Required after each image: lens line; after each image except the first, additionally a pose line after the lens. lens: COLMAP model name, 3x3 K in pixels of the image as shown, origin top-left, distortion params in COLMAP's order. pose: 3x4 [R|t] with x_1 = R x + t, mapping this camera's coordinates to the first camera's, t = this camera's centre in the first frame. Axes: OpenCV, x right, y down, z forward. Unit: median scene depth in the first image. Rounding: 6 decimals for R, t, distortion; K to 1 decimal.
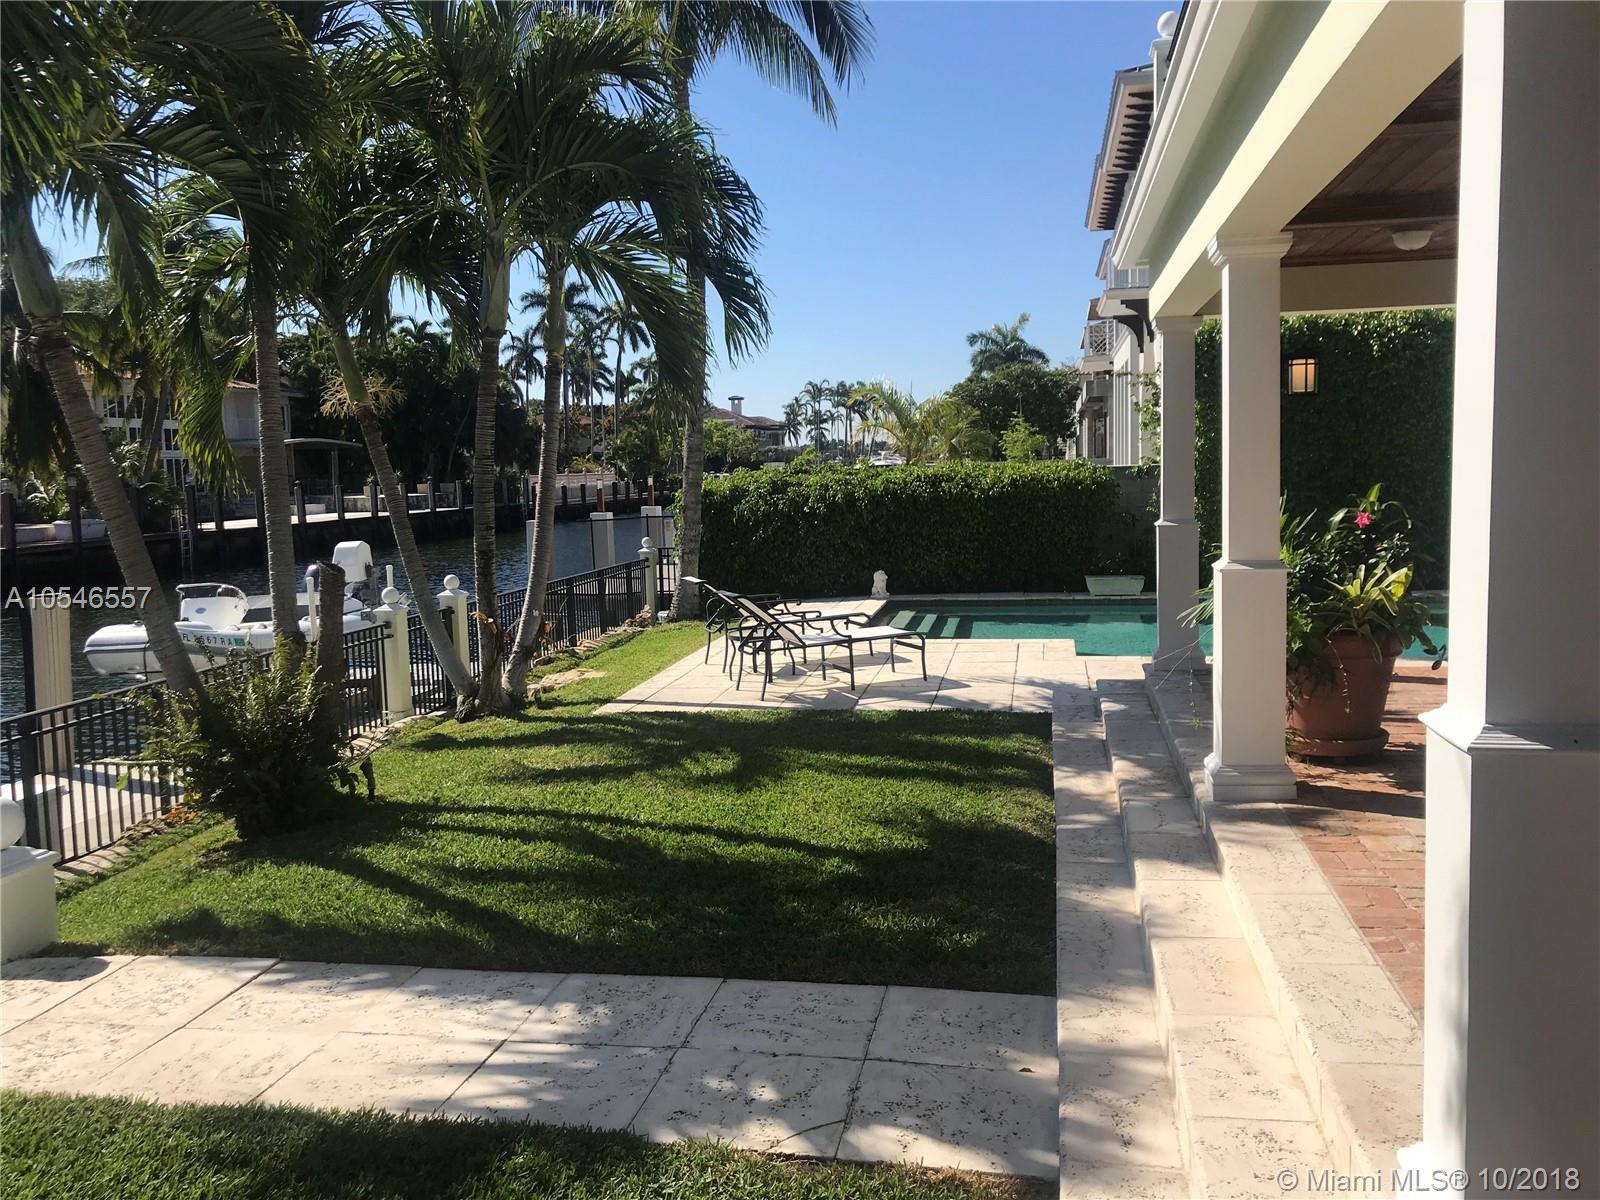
lens RADIAL K [[1320.3, 0, 795.4], [0, 1320.3, 599.1], [0, 0, 1]] dist [0.030653, -0.052035]
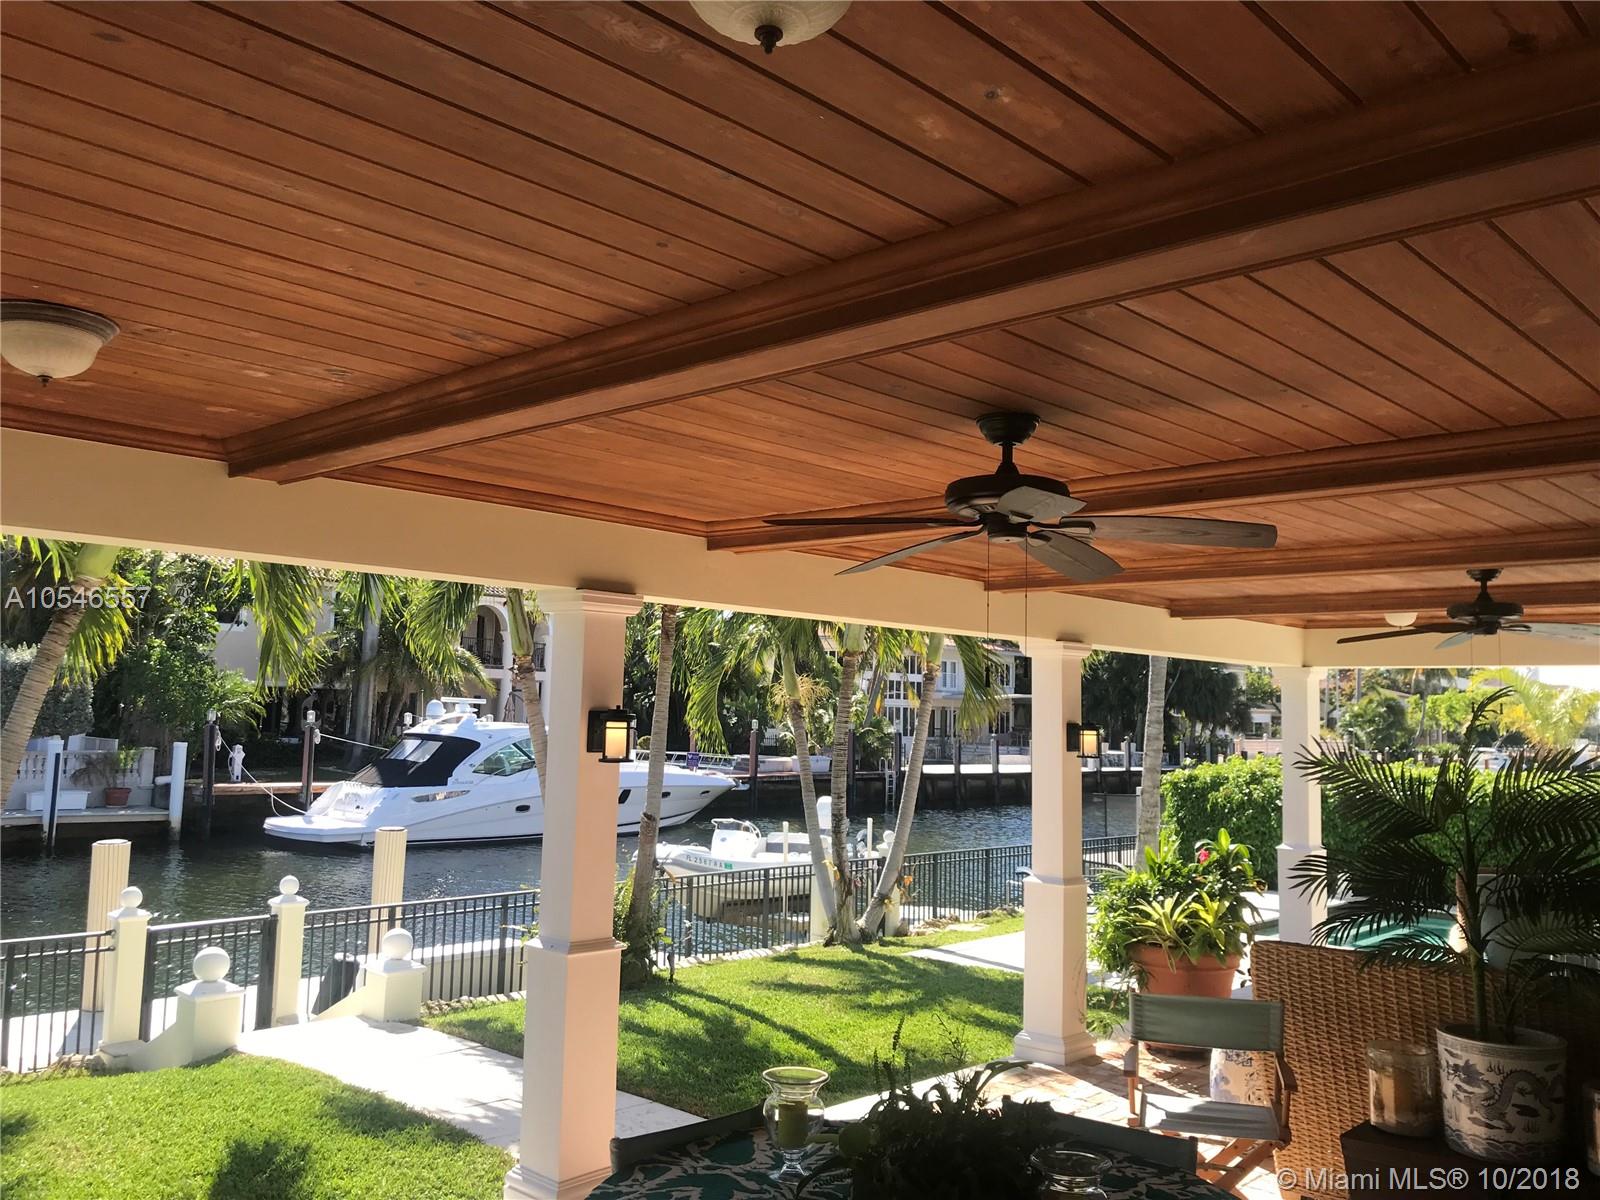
lens RADIAL K [[1320.3, 0, 777.4], [0, 1320.3, 570.3], [0, 0, 1]] dist [0.030653, -0.052035]
pose [[0.833766, -0.011778, -0.551993, 0.392606], [-0.104429, 0.978362, -0.178612, -0.029288], [0.542152, 0.206565, 0.814495, -0.147563]]
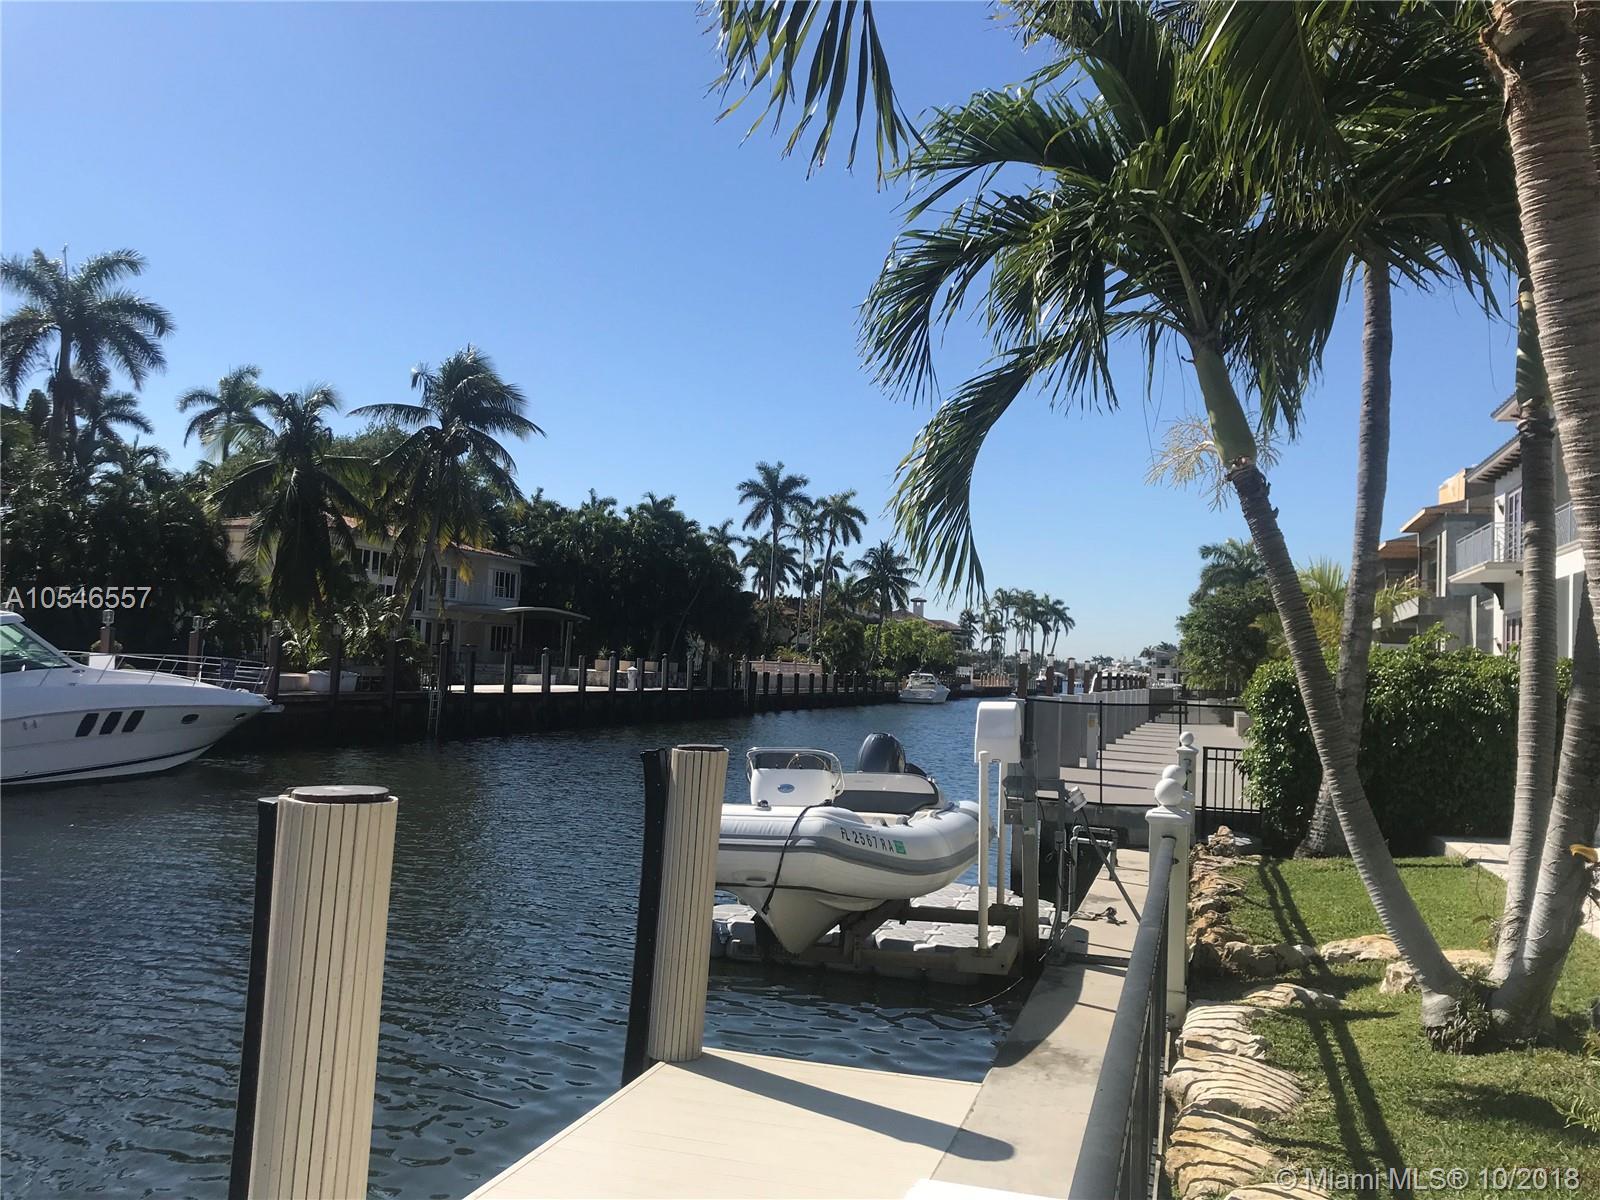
lens RADIAL K [[1320.3, 0, 810.3], [0, 1320.3, 552.3], [0, 0, 1]] dist [0.030653, -0.052035]
pose [[0.992456, 0.059969, -0.106933, -0.399190], [-0.079020, 0.979758, -0.183930, 0.013589], [0.093738, 0.190992, 0.977106, 0.352649]]
